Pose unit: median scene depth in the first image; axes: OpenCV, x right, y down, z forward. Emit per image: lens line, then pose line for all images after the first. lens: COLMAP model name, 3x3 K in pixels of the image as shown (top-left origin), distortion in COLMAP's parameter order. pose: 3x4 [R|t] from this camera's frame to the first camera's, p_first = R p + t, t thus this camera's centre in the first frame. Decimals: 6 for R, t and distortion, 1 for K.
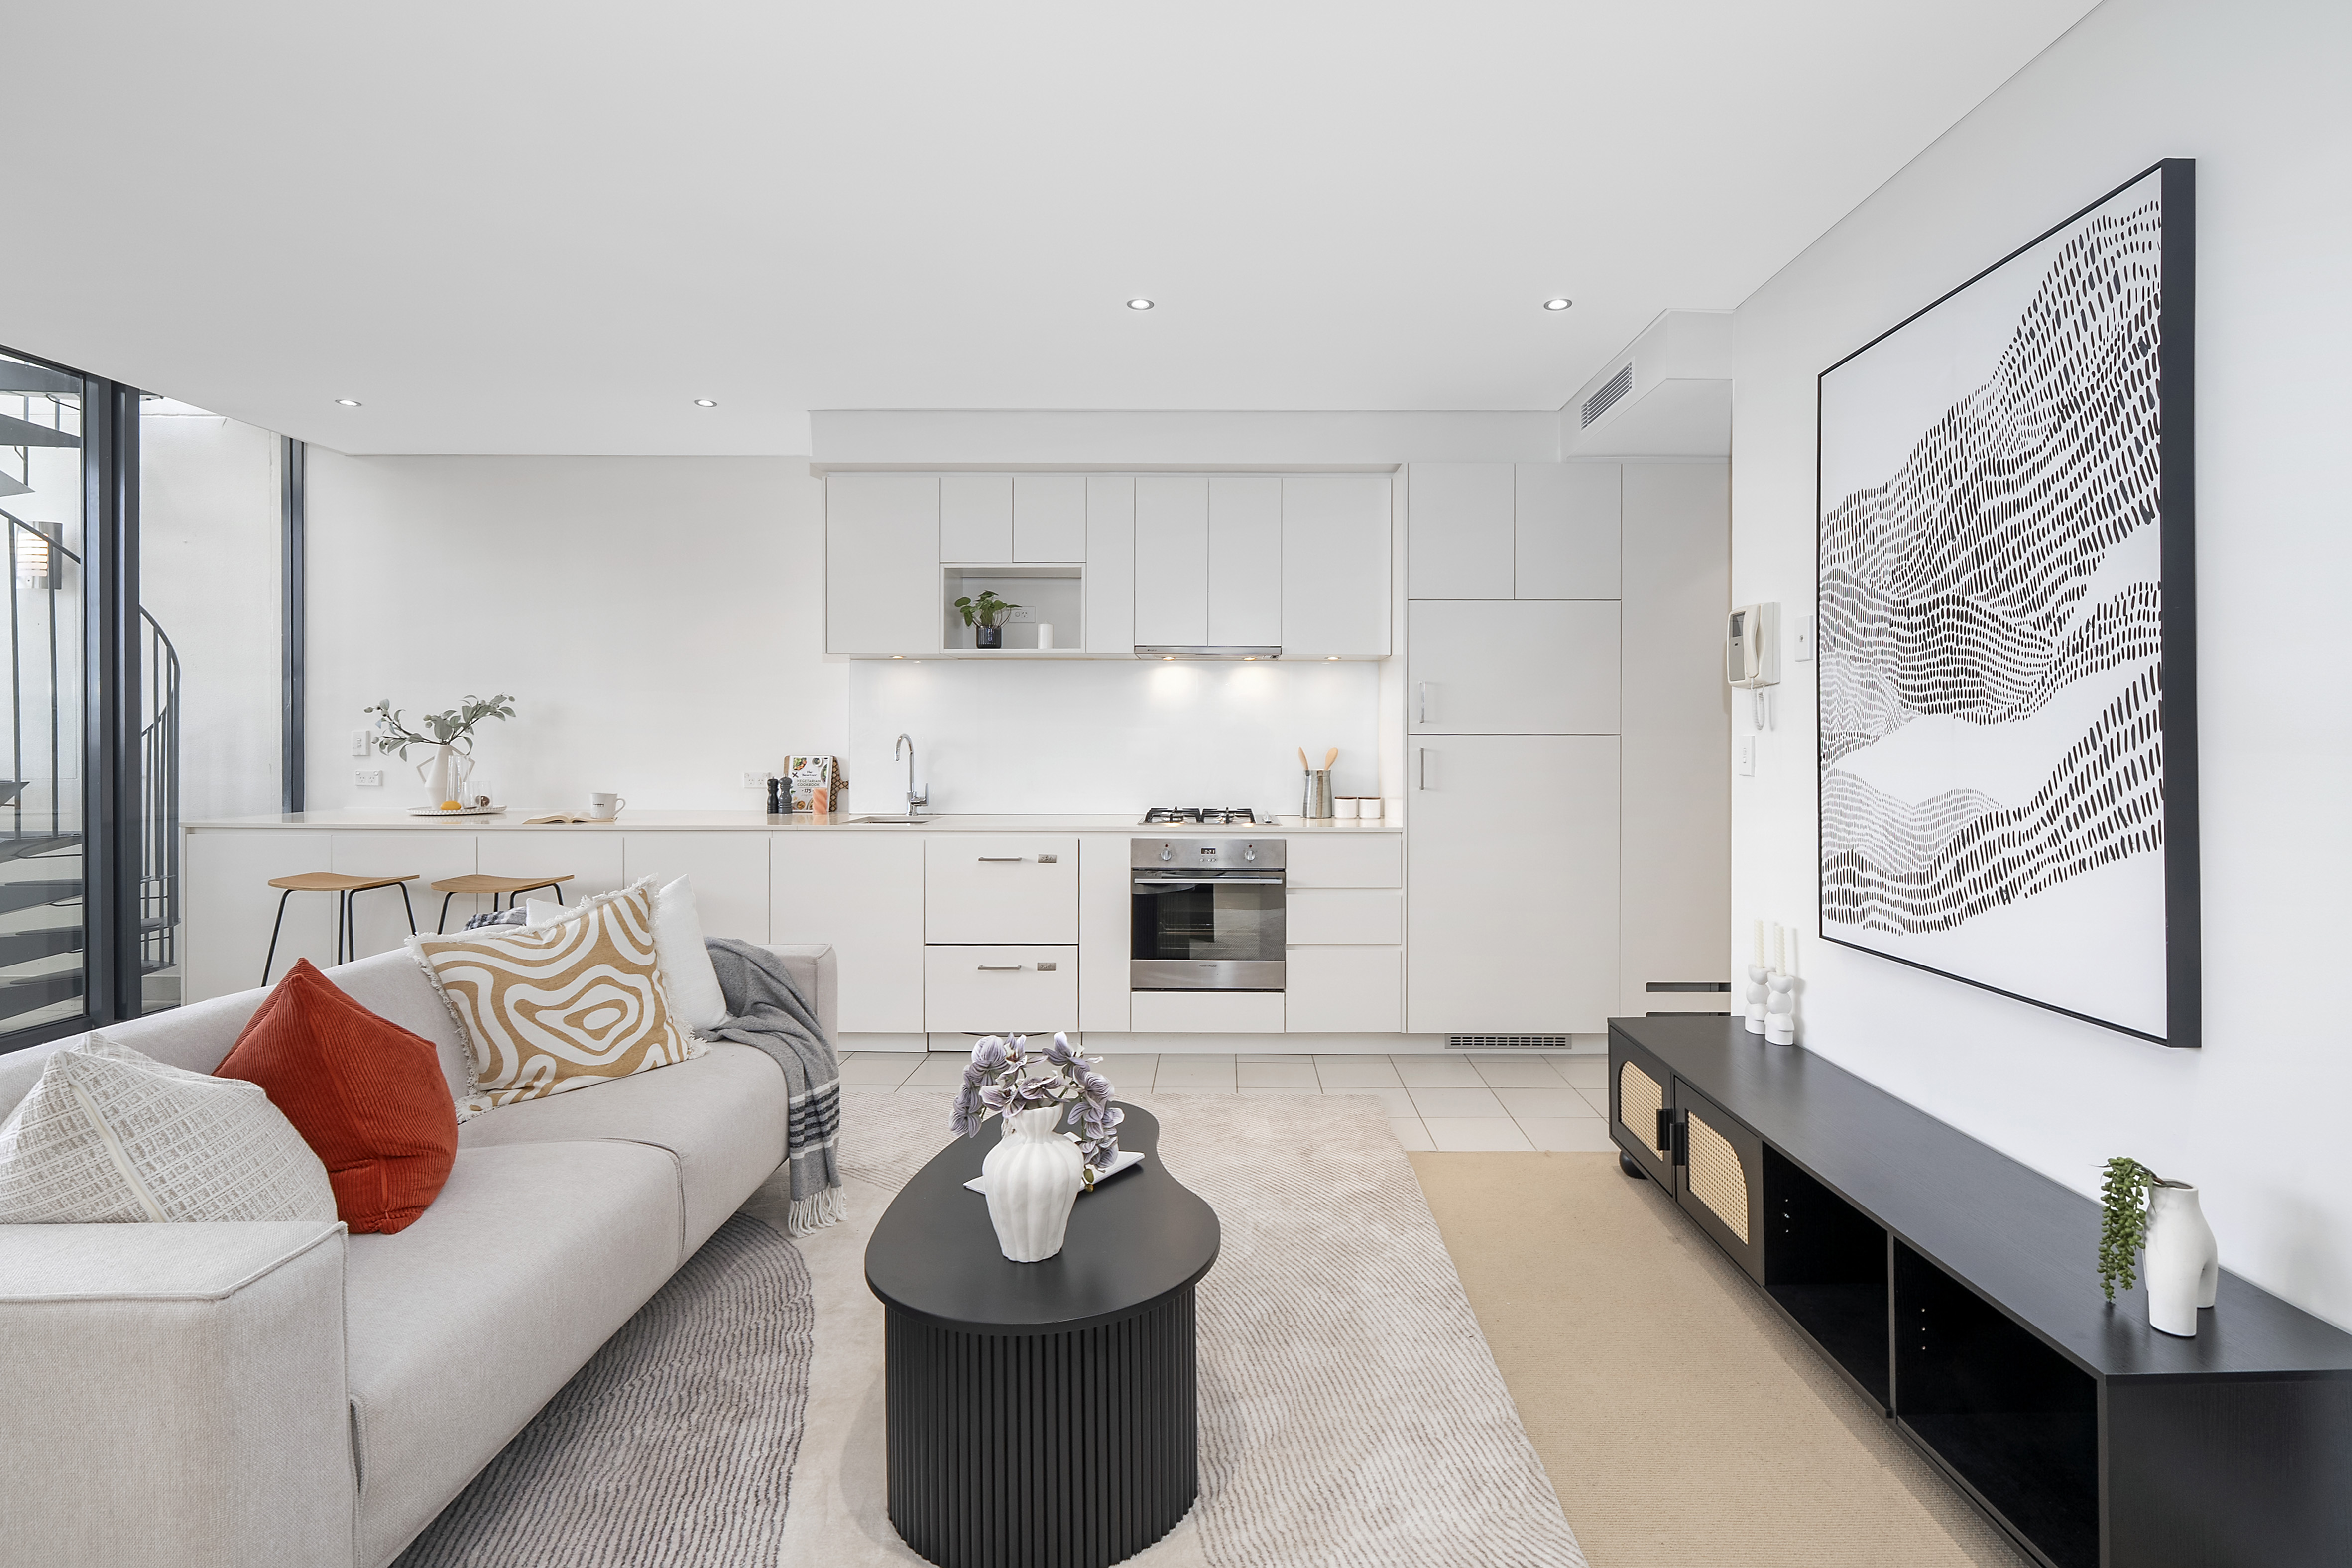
lens RADIAL K [[1083.8, 0, 1176.5], [0, 1083.8, 761.0], [0, 0, 1]] dist [-0.000578, -0.000640]
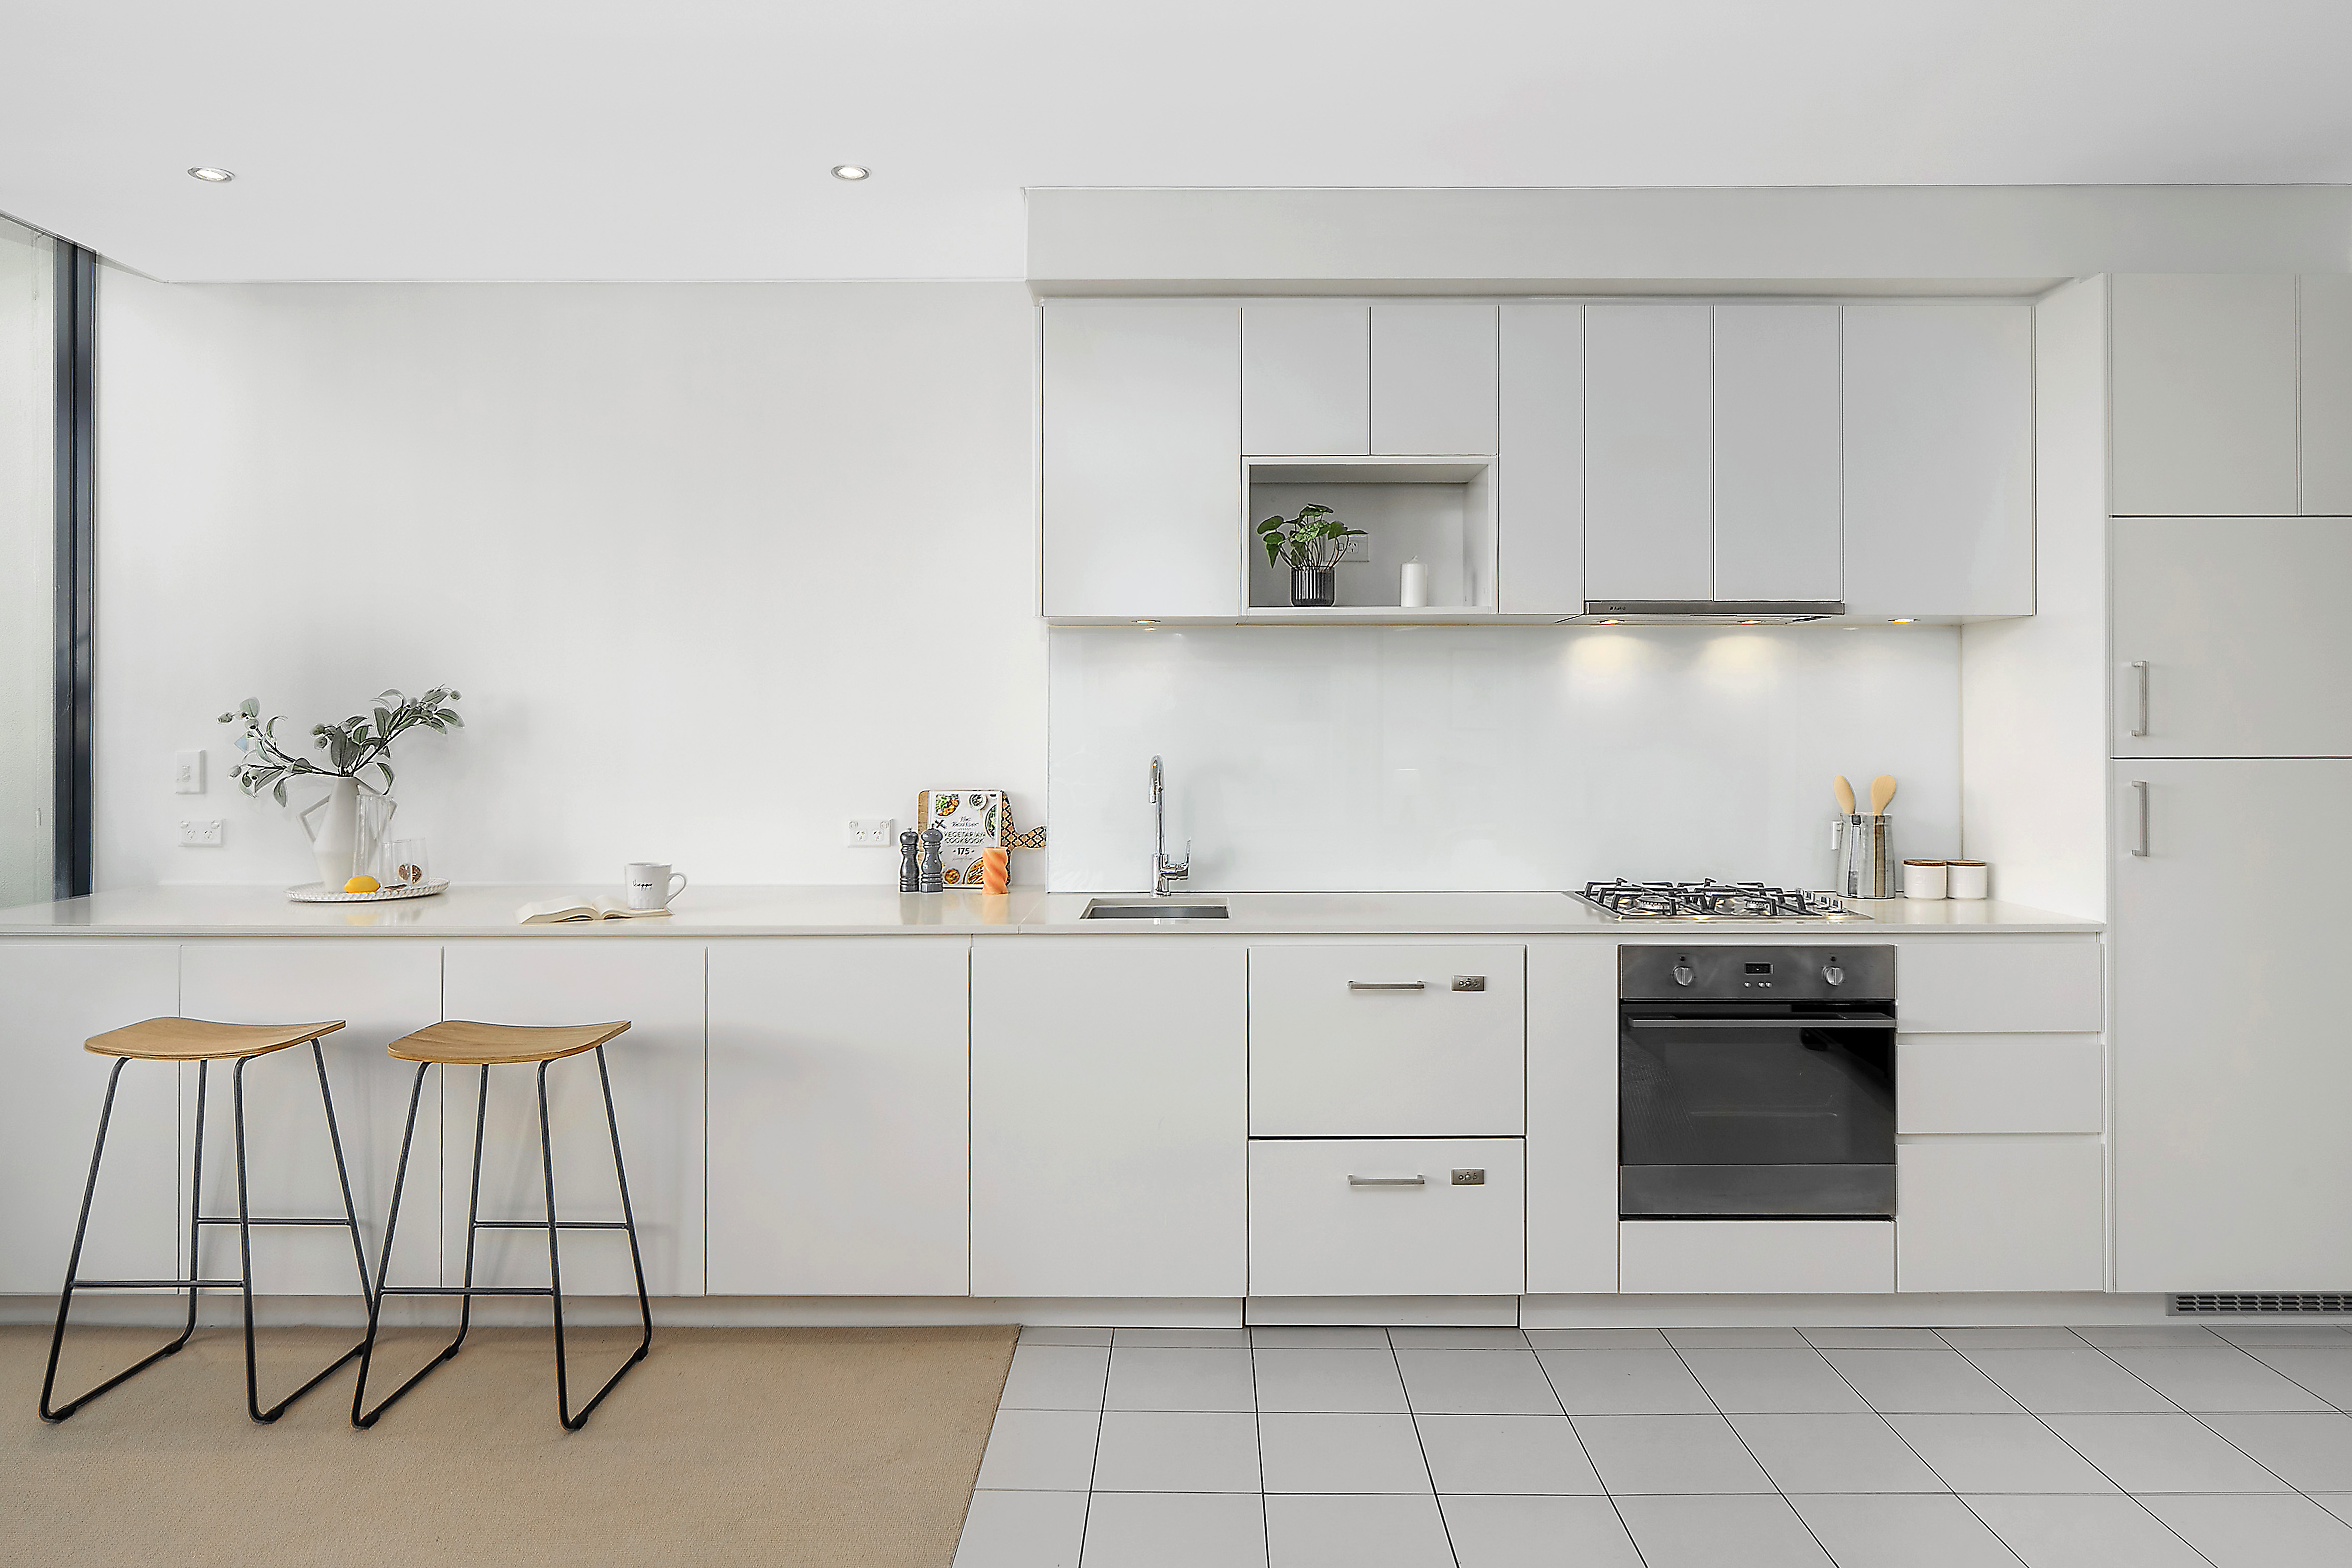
lens RADIAL K [[1515.9, 0, 1165.1], [0, 1515.9, 740.4], [0, 0, 1]] dist [0.002564, 0.006742]
pose [[0.999979, -0.003736, 0.005361, -0.251593], [0.003802, 0.999918, -0.012260, -0.023317], [-0.005315, 0.012281, 0.999910, 0.197337]]
